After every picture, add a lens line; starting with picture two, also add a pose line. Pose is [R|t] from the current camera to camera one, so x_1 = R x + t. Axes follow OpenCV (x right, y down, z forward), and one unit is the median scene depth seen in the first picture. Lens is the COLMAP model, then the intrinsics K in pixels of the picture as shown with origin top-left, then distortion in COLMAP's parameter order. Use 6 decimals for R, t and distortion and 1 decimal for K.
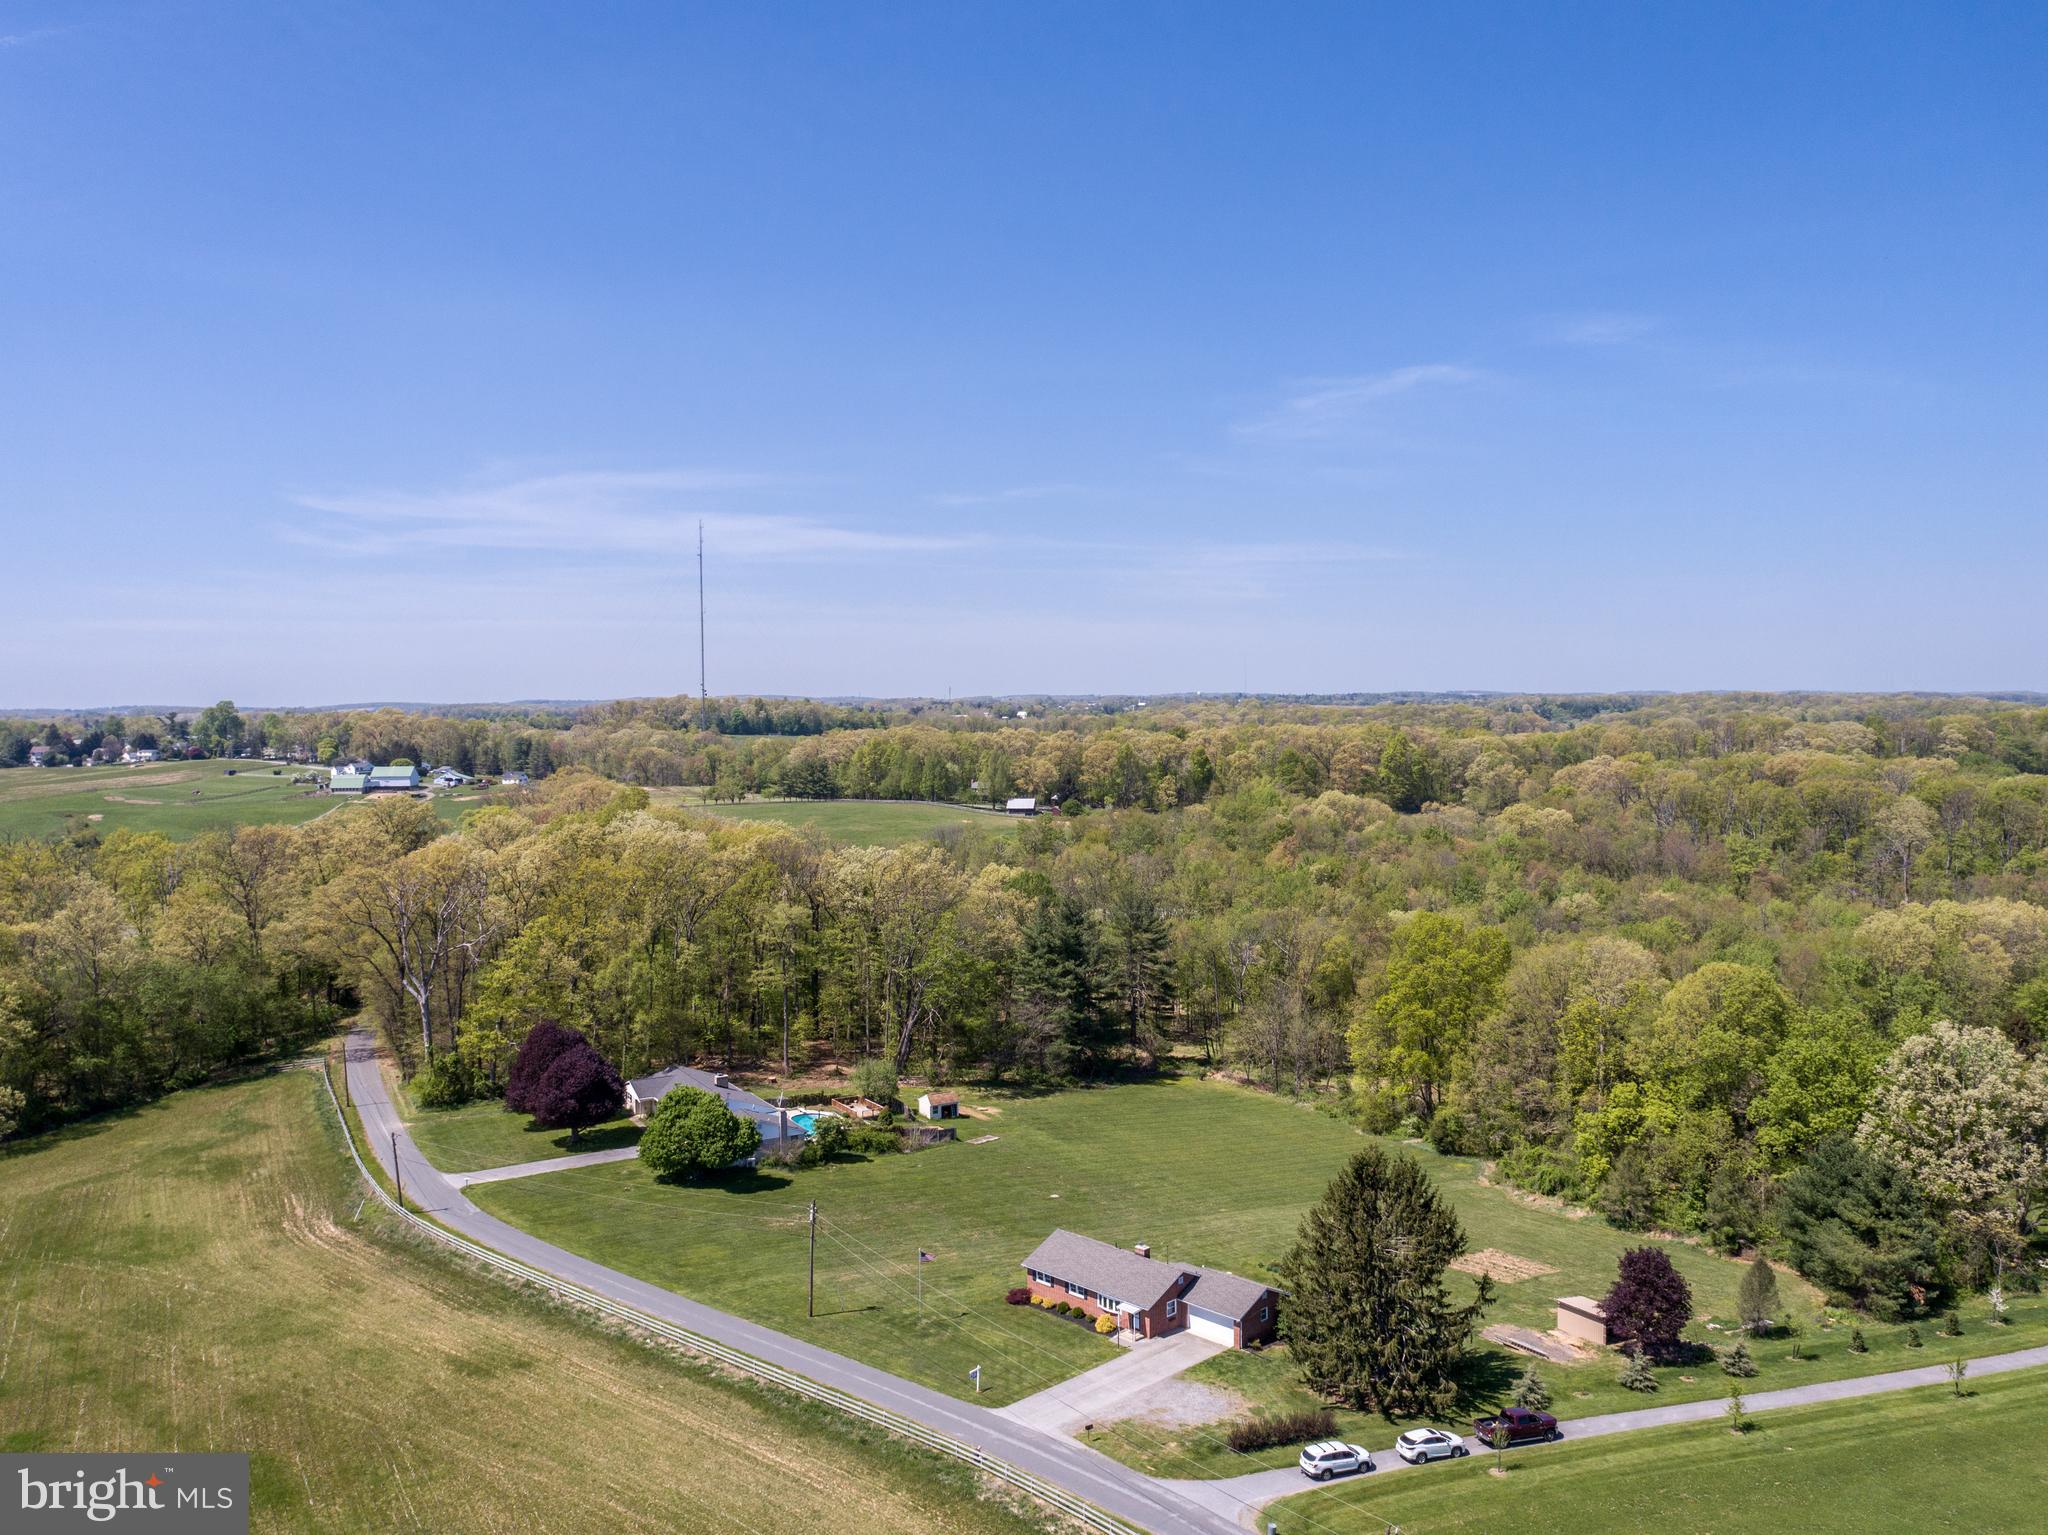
lens RADIAL K [[1561.2, 0, 1023.5], [0, 1561.2, 774.9], [0, 0, 1]] dist [-0.020852, 0.012319]
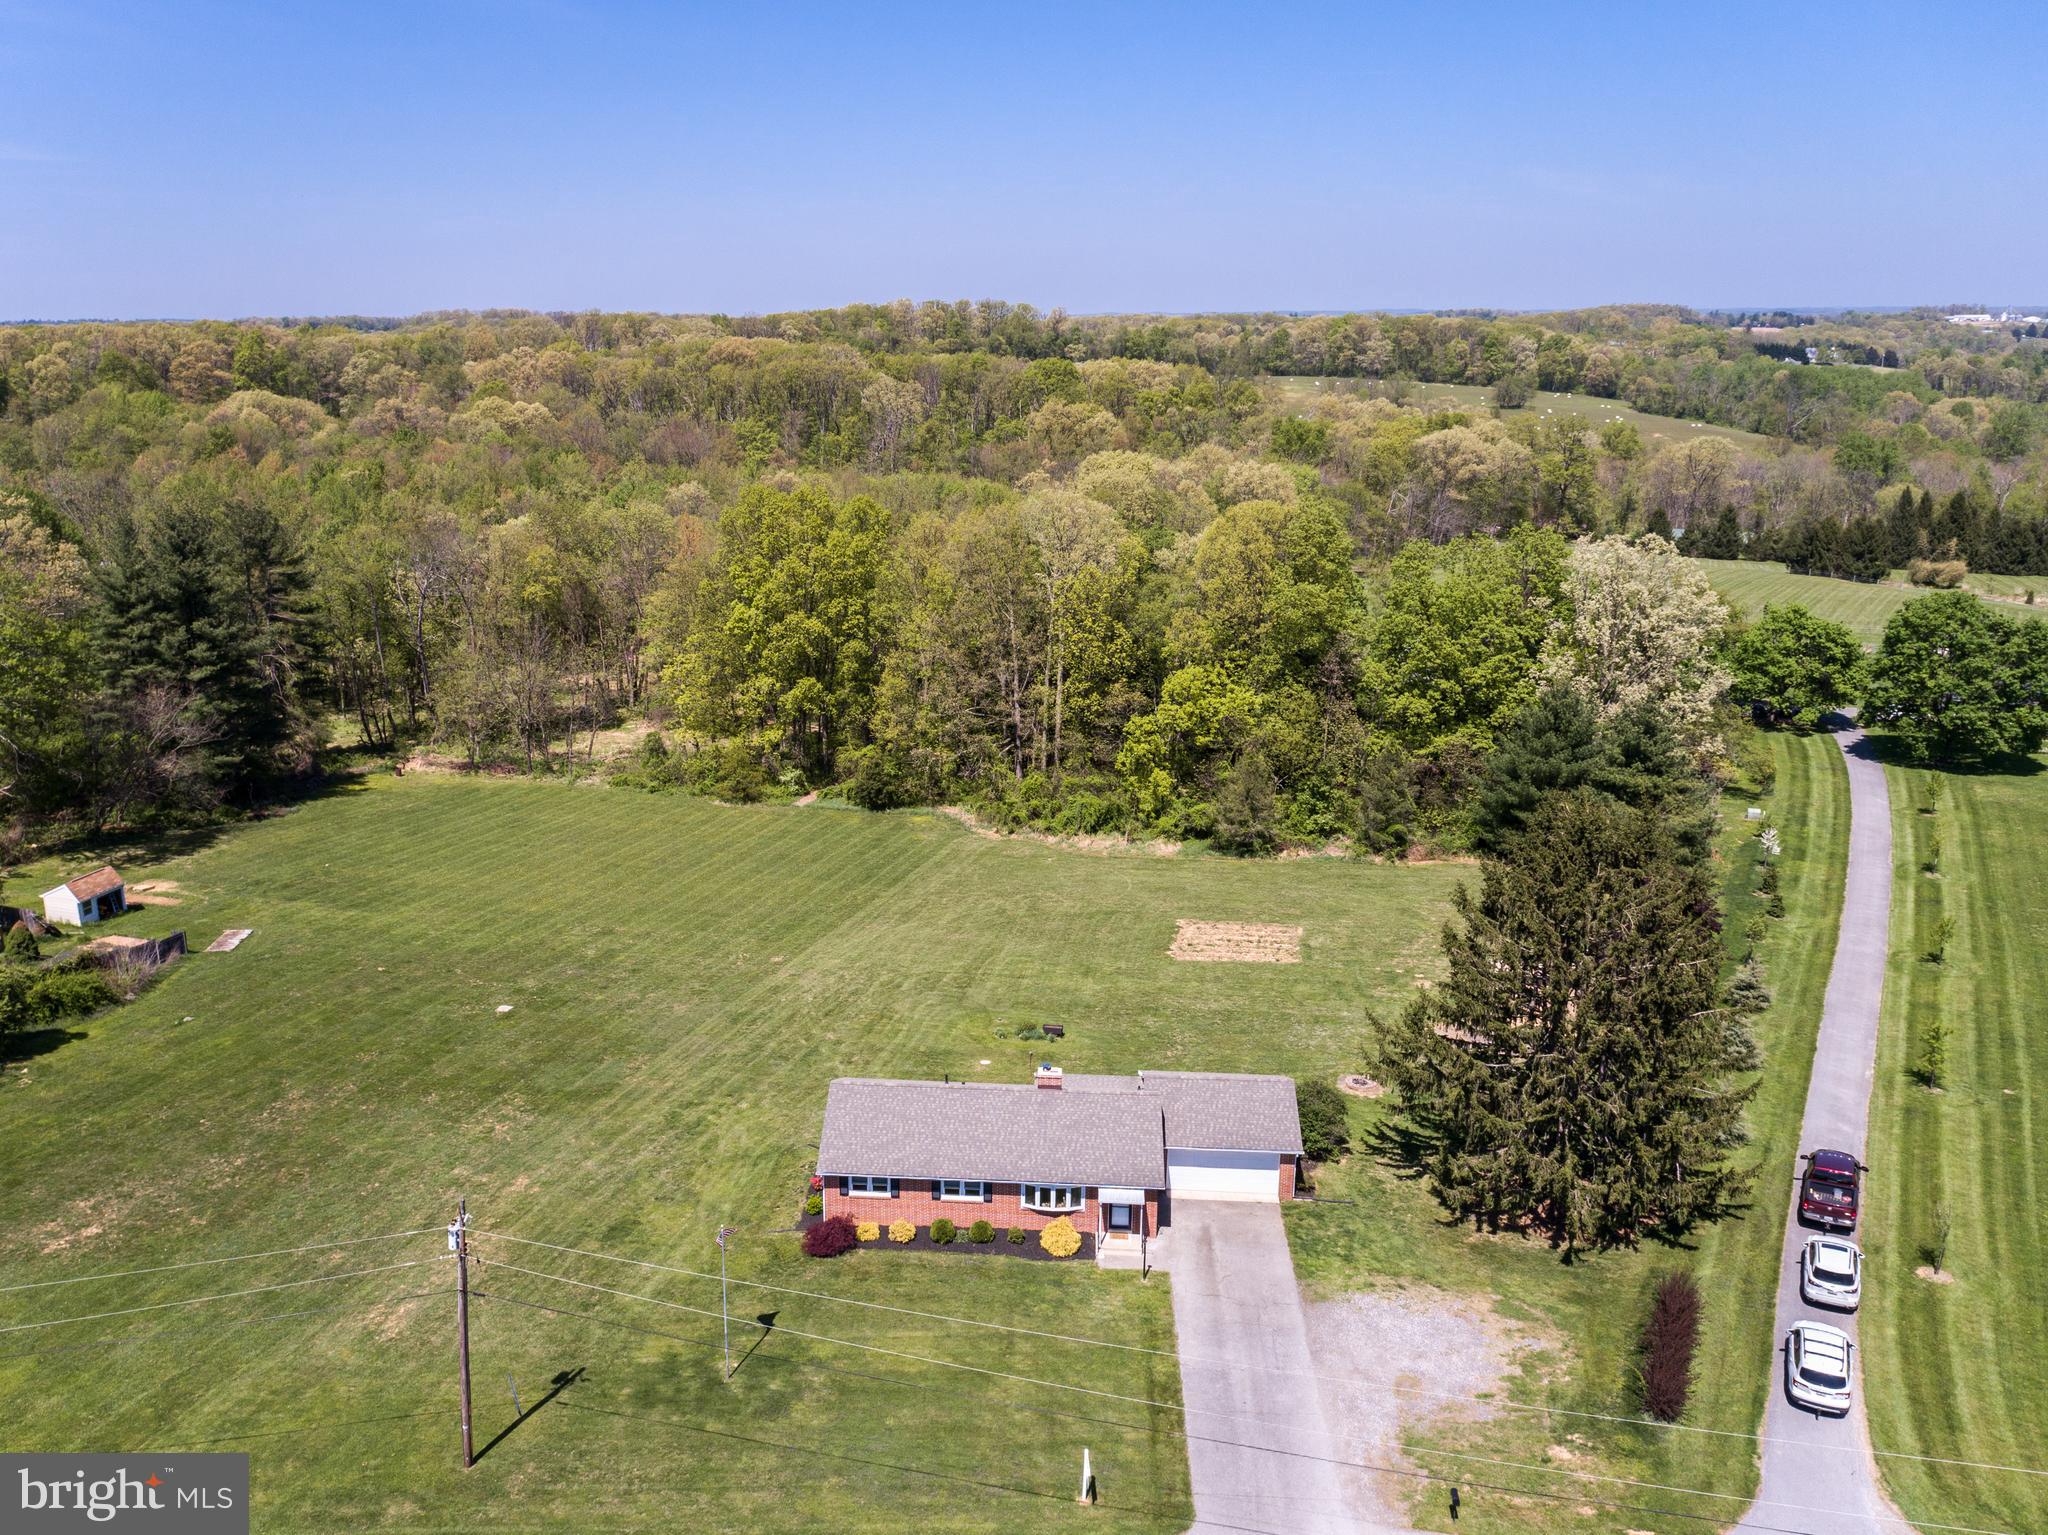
lens RADIAL K [[1613.3, 0, 897.2], [0, 1613.3, 775.0], [0, 0, 1]] dist [-0.019723, 0.009802]
pose [[0.767802, -0.175499, 0.616182, -0.205326], [0.035671, 0.971970, 0.232385, 0.058444], [-0.639694, -0.156446, 0.752540, 0.474580]]
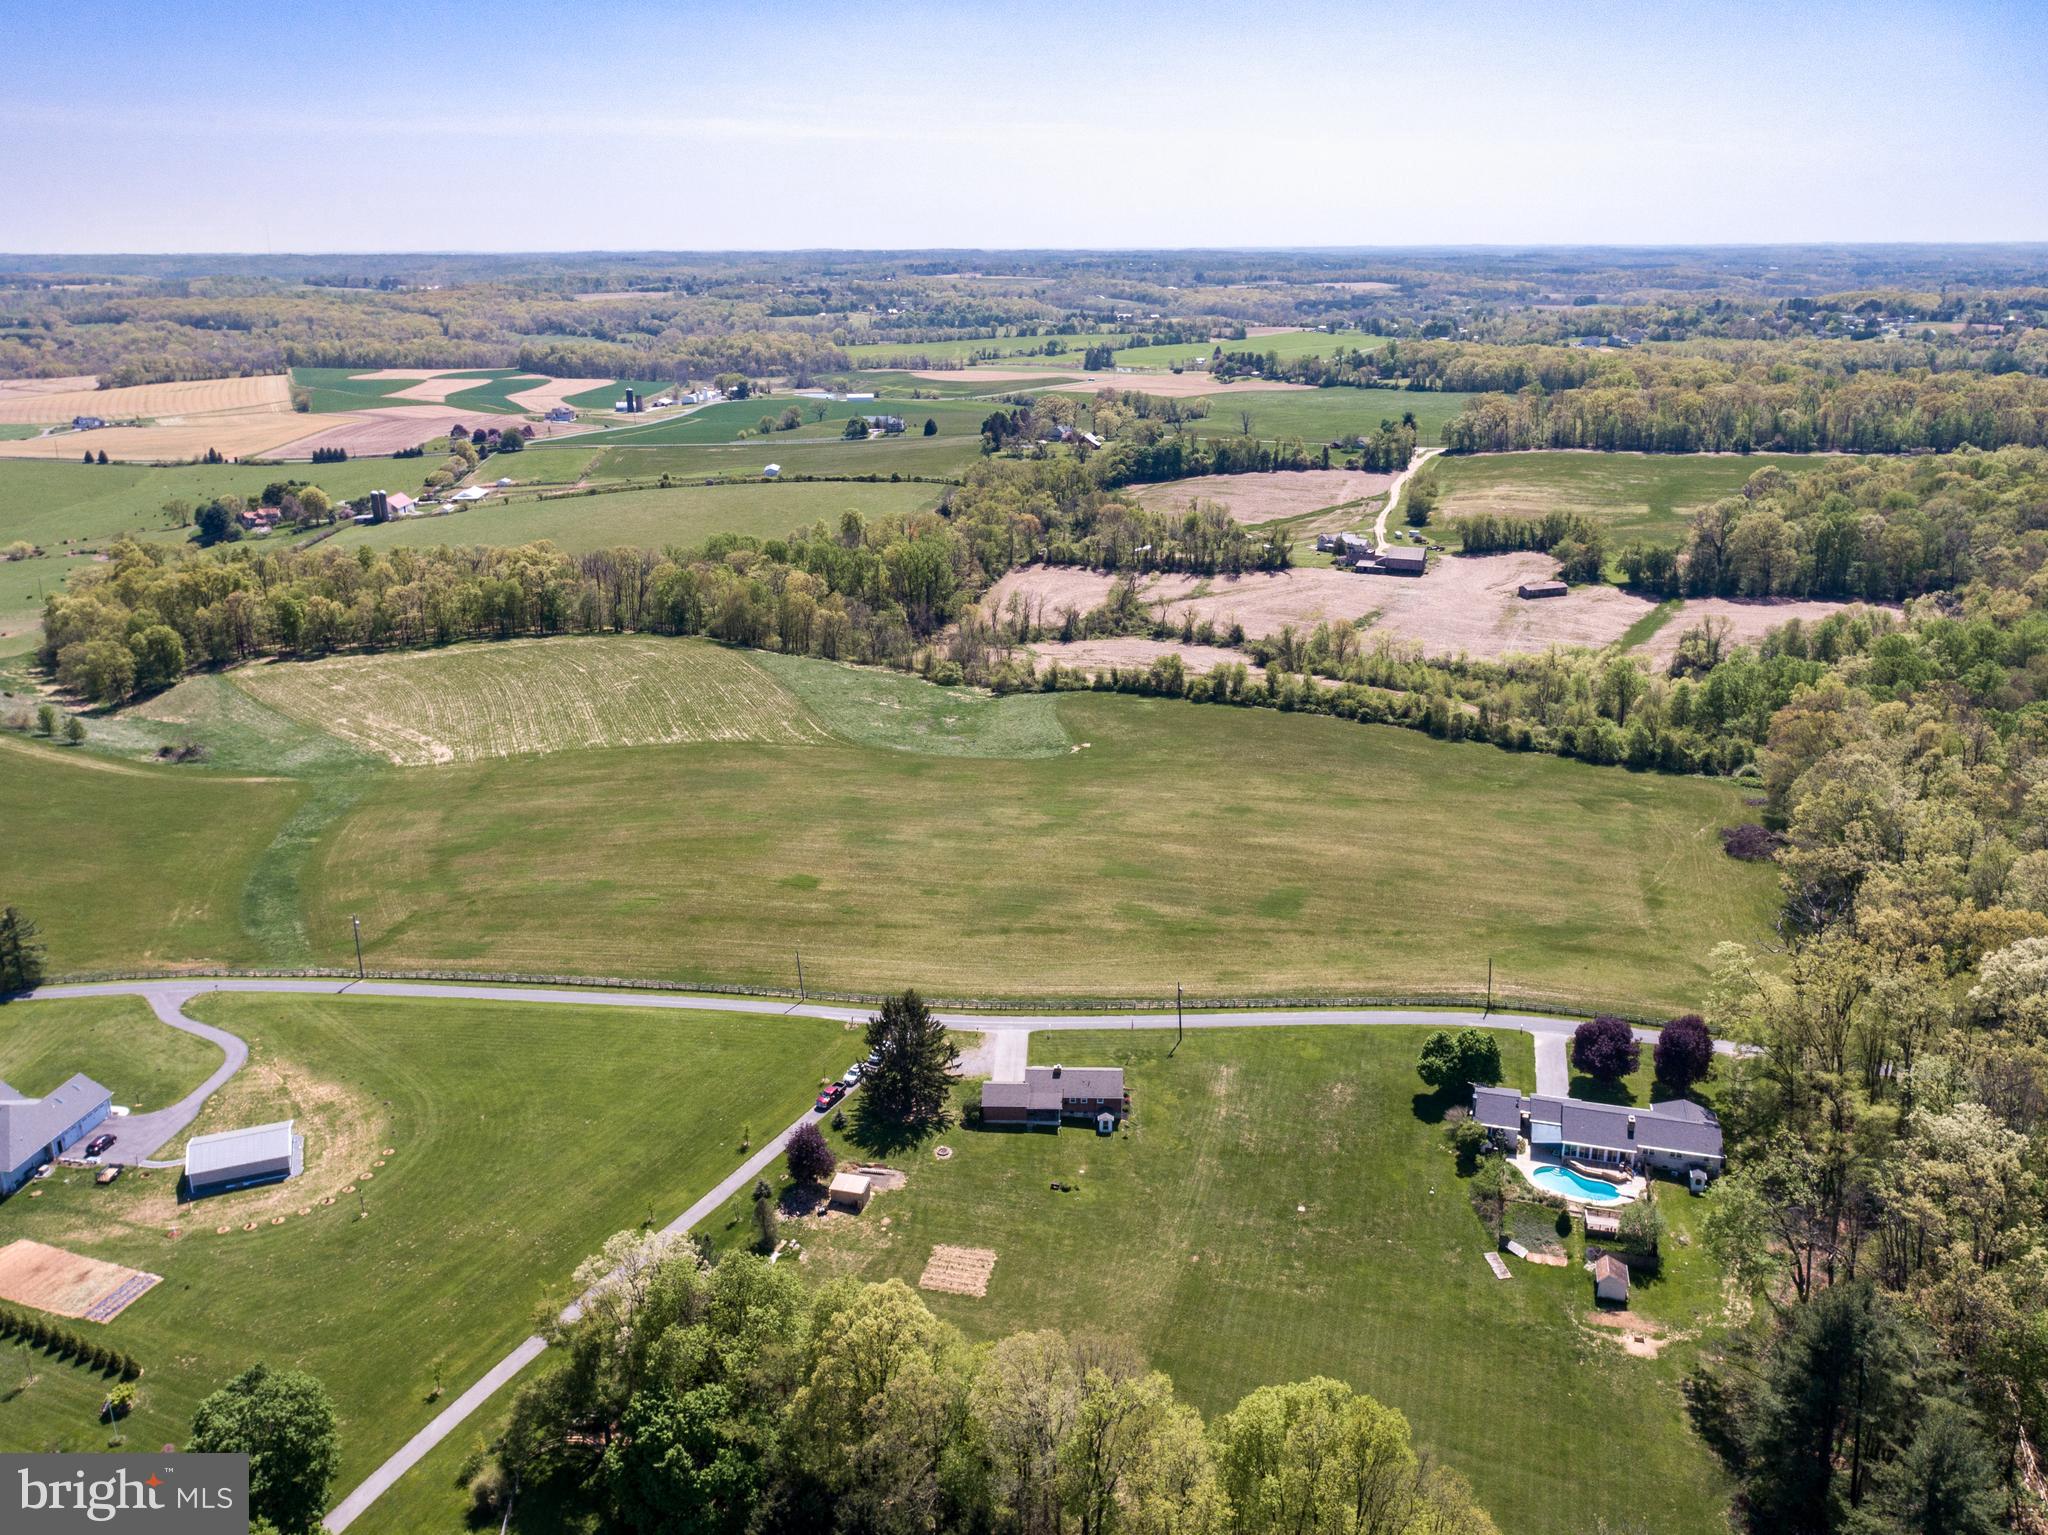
lens RADIAL K [[1622.0, 0, 1042.2], [0, 1622.0, 767.5], [0, 0, 1]] dist [-0.001688, 0.004509]
pose [[-0.715951, 0.226201, -0.660491, 0.903441], [-0.024521, 0.937326, 0.347590, -0.480569], [0.697720, 0.265053, -0.665532, 1.564945]]
